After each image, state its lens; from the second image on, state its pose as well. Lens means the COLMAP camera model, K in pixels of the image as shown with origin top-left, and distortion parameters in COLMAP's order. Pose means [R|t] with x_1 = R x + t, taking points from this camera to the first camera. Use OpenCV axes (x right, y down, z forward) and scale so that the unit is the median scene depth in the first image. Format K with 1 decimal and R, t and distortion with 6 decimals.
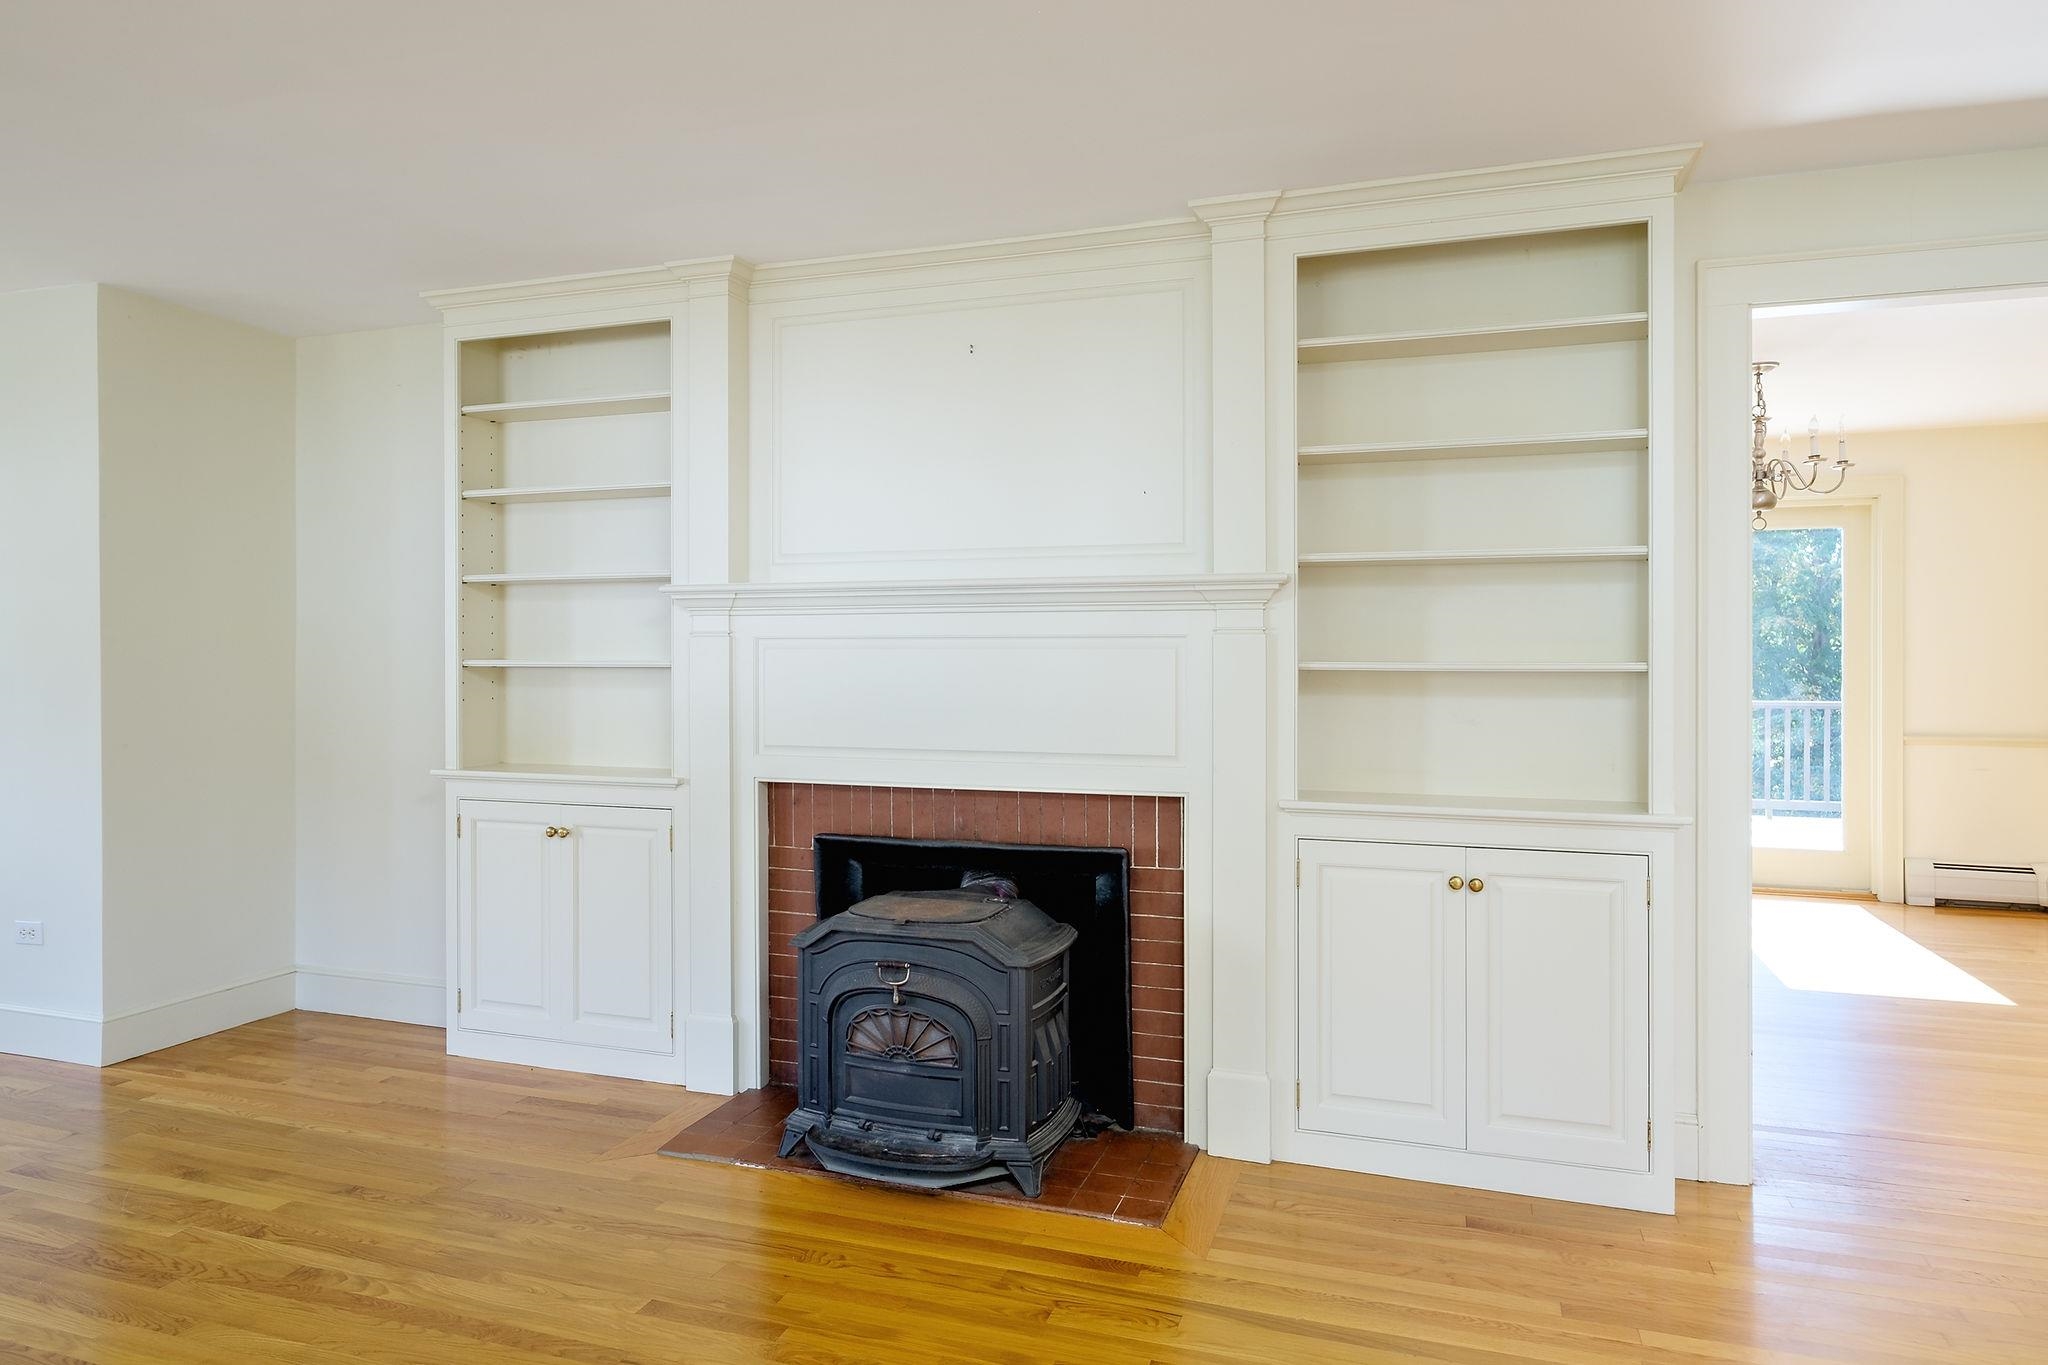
lens RADIAL K [[1349.6, 0, 1024.0], [0, 1349.6, 682.5], [0, 0, 1]] dist [-0.000928, 0.000624]
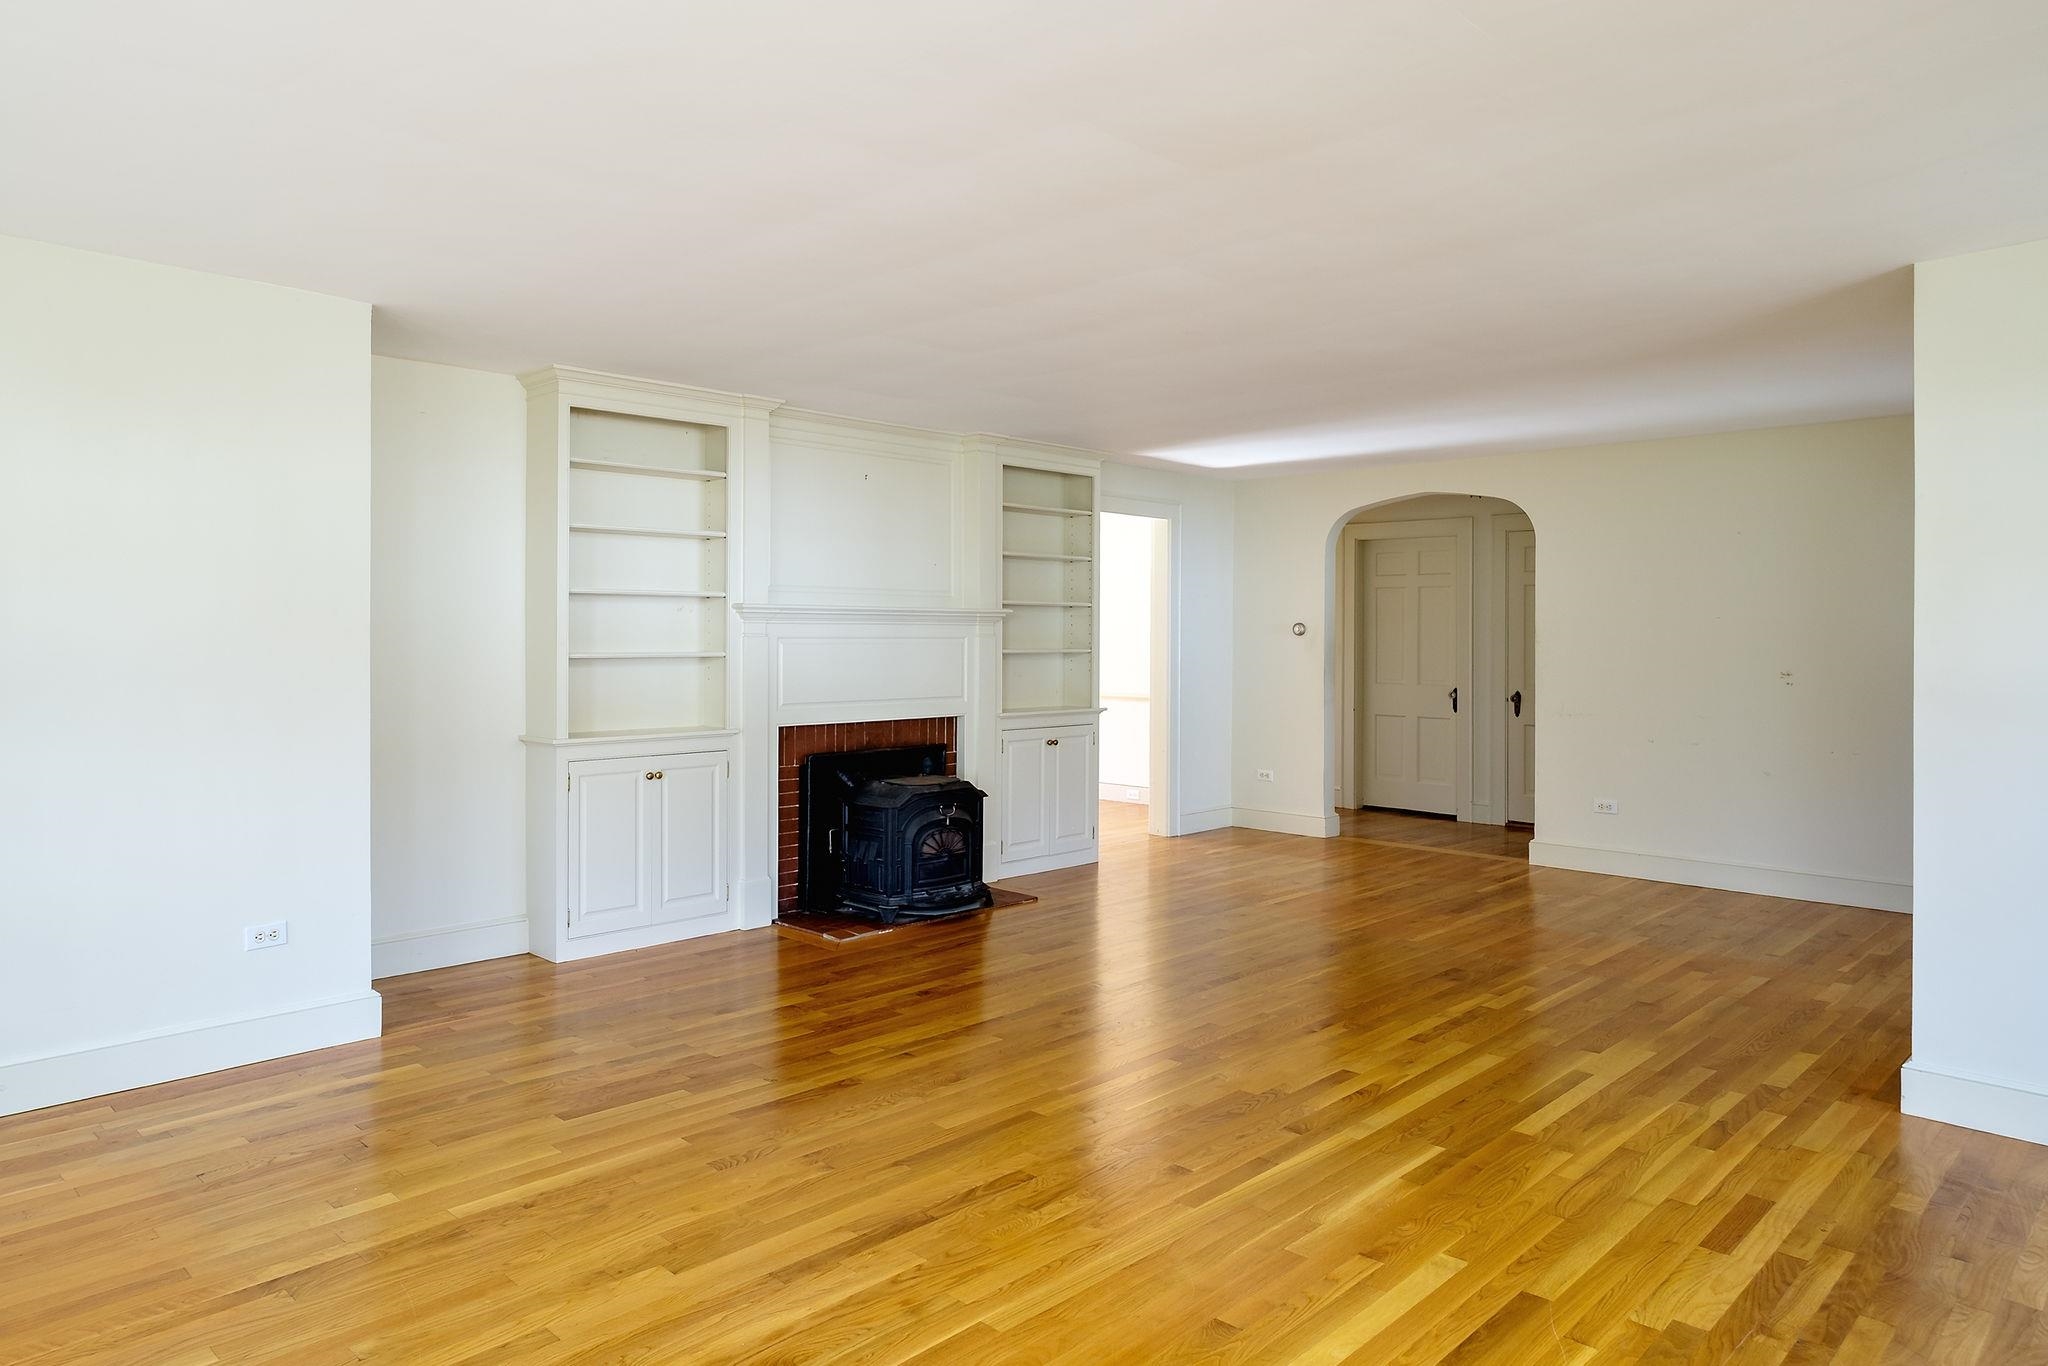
lens RADIAL K [[1414.3, 0, 897.8], [0, 1414.3, 681.9], [0, 0, 1]] dist [-0.006251, -0.003266]
pose [[0.422298, -0.037012, 0.905701, -1.840955], [0.005172, 0.999248, 0.038423, -0.048968], [-0.906442, -0.011541, 0.422172, 0.176064]]
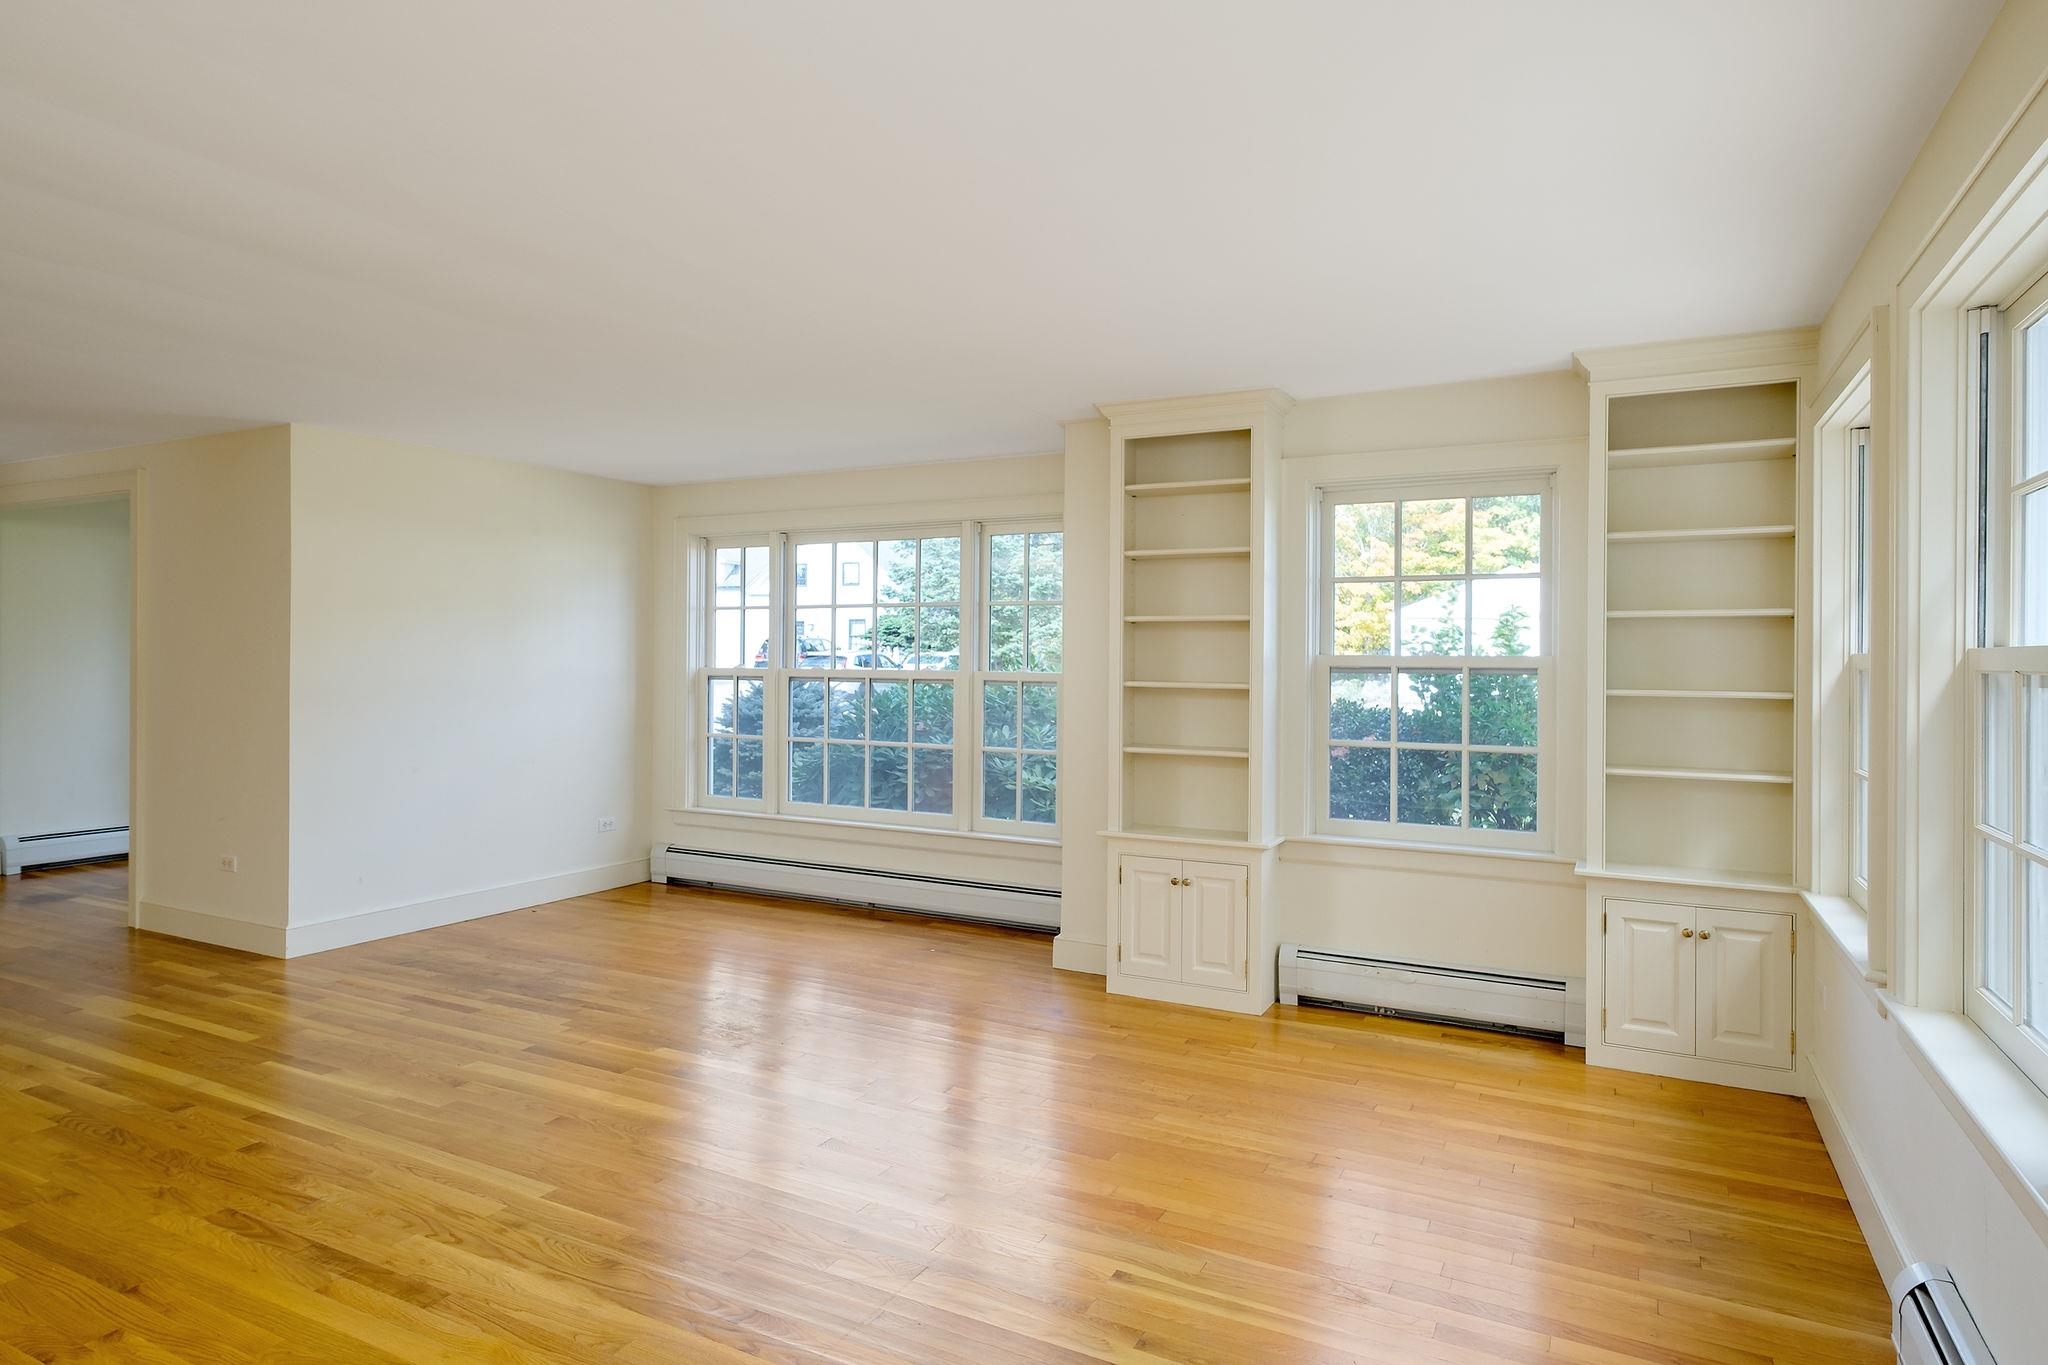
lens RADIAL K [[1051.0, 0, 1024.0], [0, 1051.0, 682.5], [0, 0, 1]] dist [-0.001282, -0.001093]
pose [[-0.996986, -0.011611, 0.076712, -1.499228], [-0.009408, 0.999535, 0.029021, -0.057209], [-0.077014, 0.028212, -0.996631, 1.247986]]
